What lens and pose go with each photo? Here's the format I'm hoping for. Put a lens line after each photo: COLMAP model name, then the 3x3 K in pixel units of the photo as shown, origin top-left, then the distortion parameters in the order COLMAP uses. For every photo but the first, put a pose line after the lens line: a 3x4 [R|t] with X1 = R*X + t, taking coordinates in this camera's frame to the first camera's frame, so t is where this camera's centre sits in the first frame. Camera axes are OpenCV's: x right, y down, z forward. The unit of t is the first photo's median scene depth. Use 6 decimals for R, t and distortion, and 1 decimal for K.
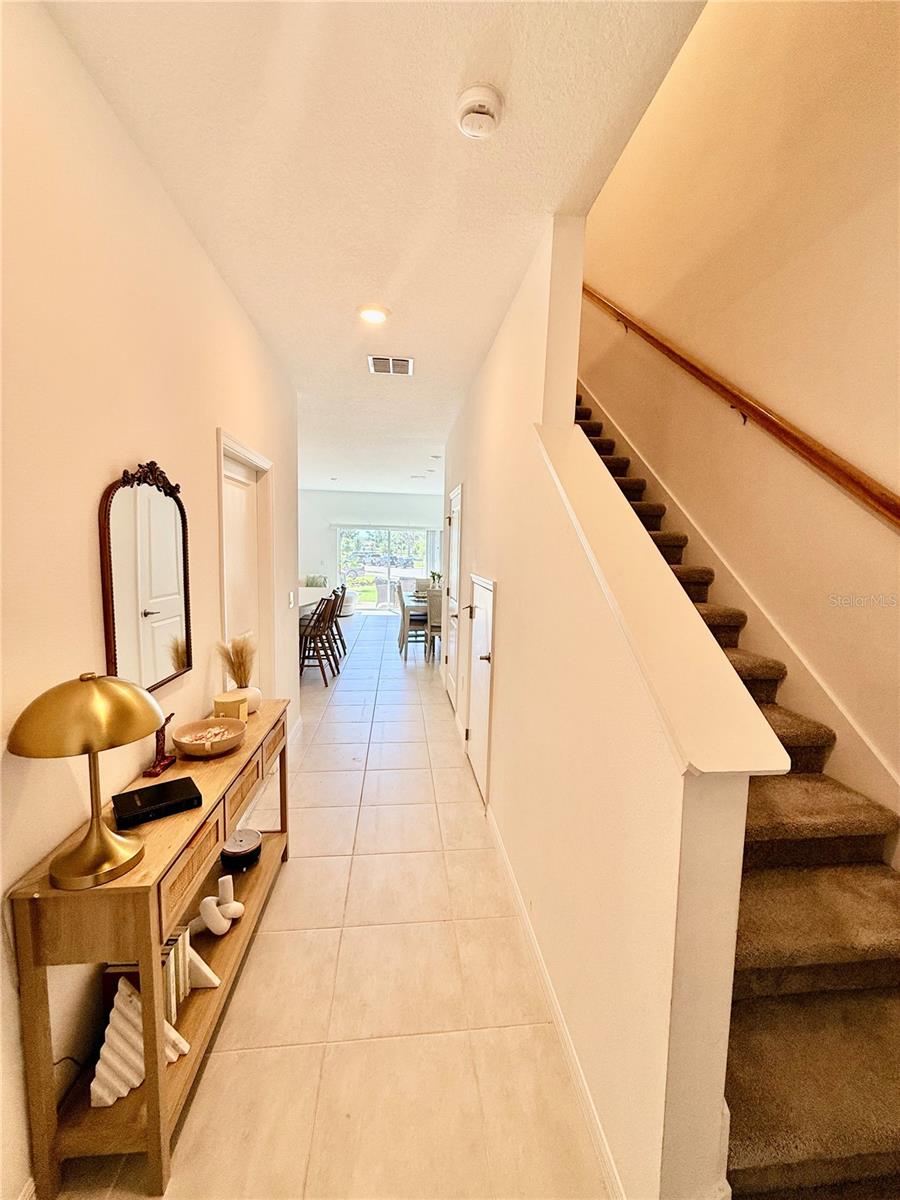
lens RADIAL K [[483.0, 0, 450.4], [0, 483.0, 599.1], [0, 0, 1]] dist [0.000881, 0.000505]
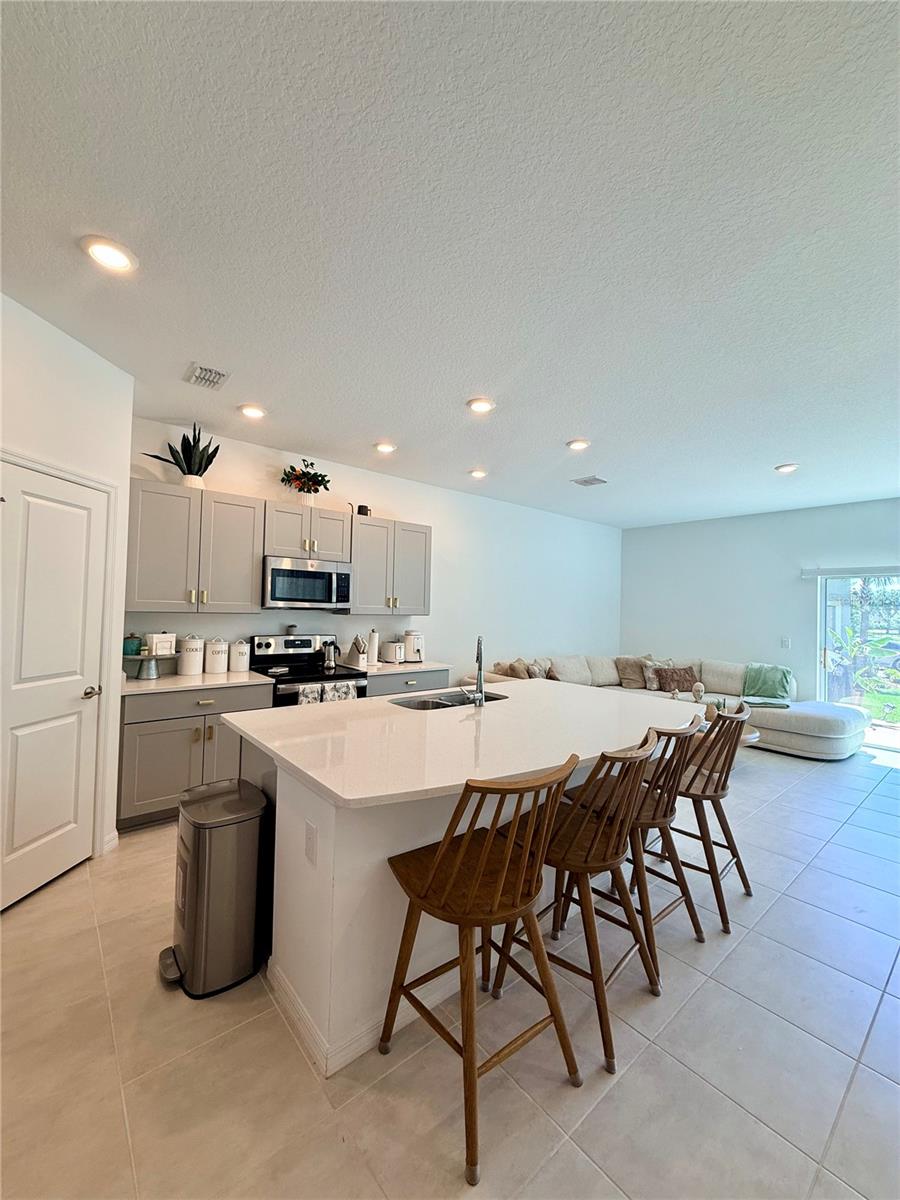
lens RADIAL K [[483.0, 0, 451.4], [0, 483.0, 599.8], [0, 0, 1]] dist [0.000881, 0.000505]
pose [[0.561222, -0.026139, -0.827252, -0.048613], [-0.097887, 0.990390, -0.097702, -0.060121], [0.821856, 0.135810, 0.553270, 0.692324]]
